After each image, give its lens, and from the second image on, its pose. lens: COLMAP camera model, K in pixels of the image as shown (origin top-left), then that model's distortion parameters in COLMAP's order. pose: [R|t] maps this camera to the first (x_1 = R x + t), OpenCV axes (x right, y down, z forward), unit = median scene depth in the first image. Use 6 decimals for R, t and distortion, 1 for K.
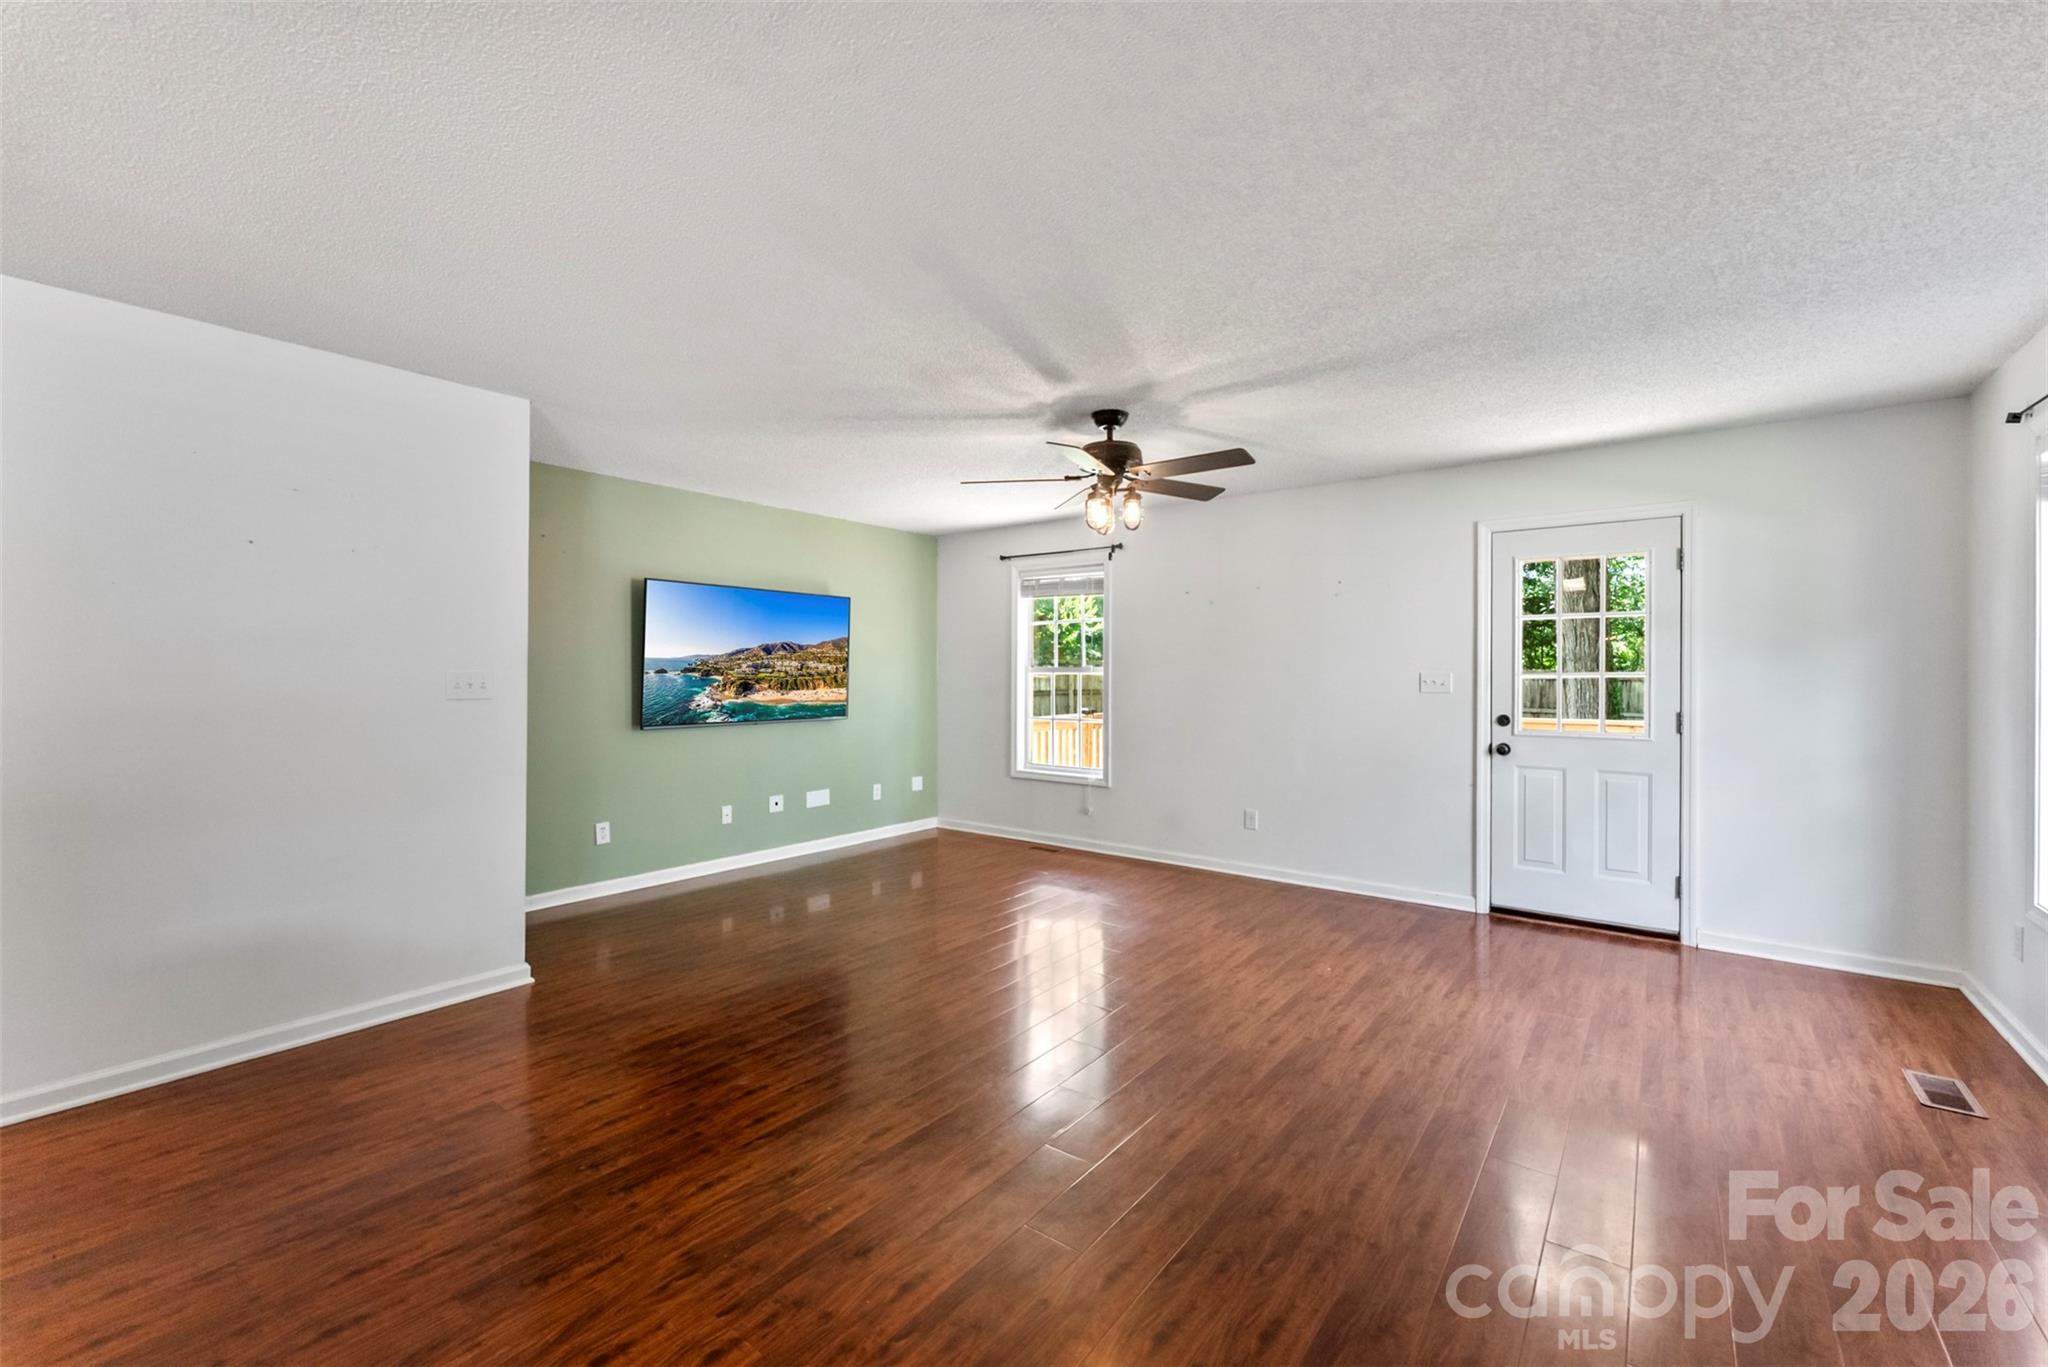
lens RADIAL K [[831.4, 0, 1033.4], [0, 831.4, 685.0], [0, 0, 1]] dist [-0.003041, 0.000621]
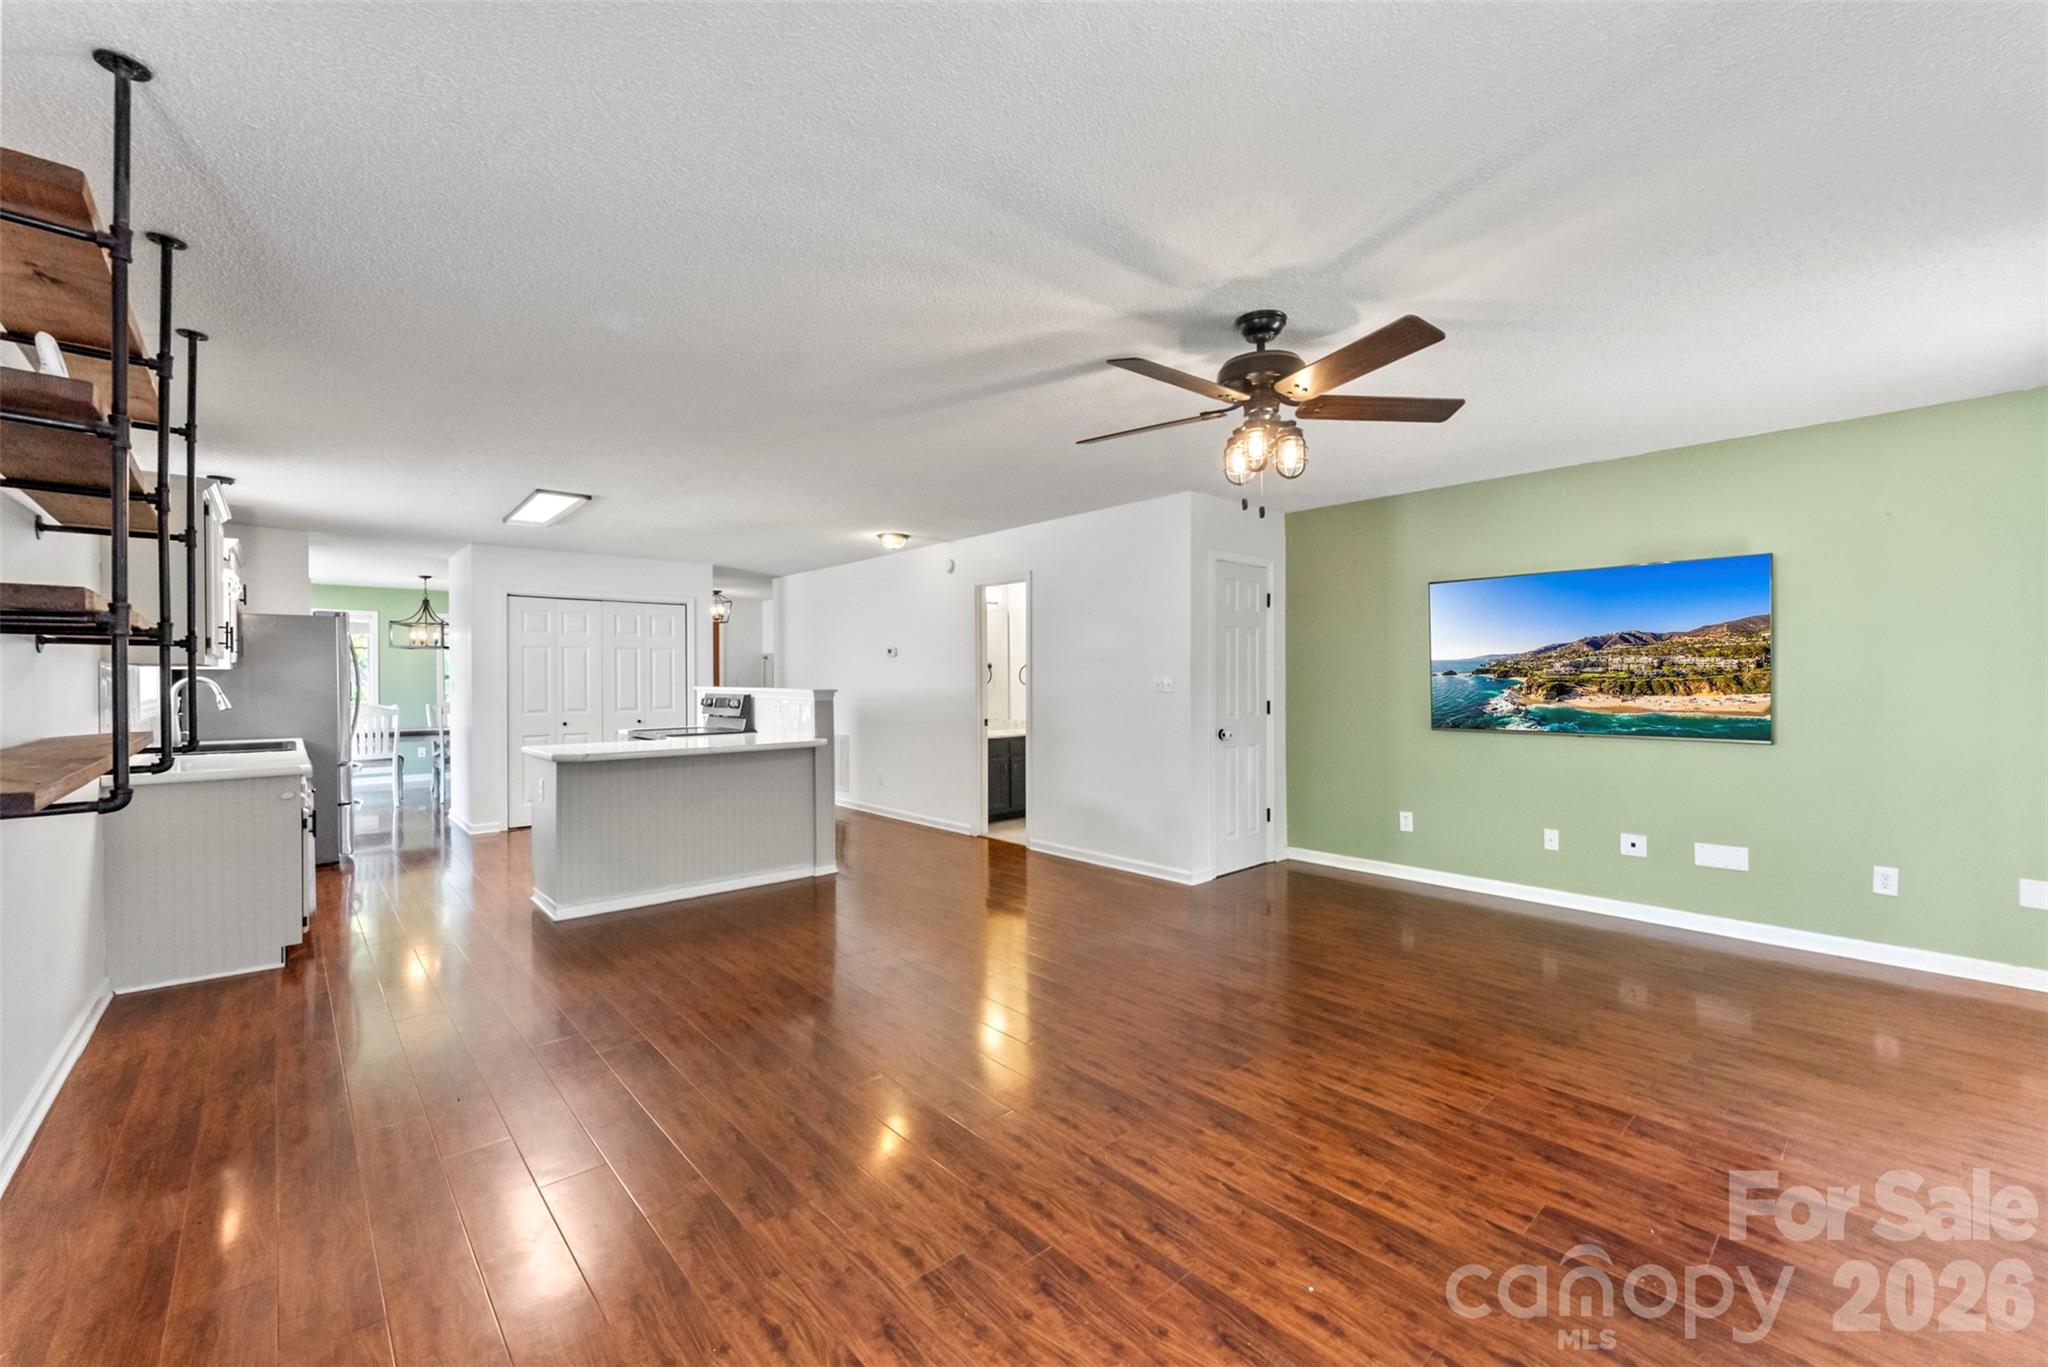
lens RADIAL K [[831.4, 0, 1006.5], [0, 831.4, 674.6], [0, 0, 1]] dist [-0.003041, 0.000621]
pose [[-0.203754, -0.011478, -0.978955, 0.577586], [-0.010639, 0.999898, -0.009509, 0.000634], [0.978964, 0.008477, -0.203855, 0.624798]]
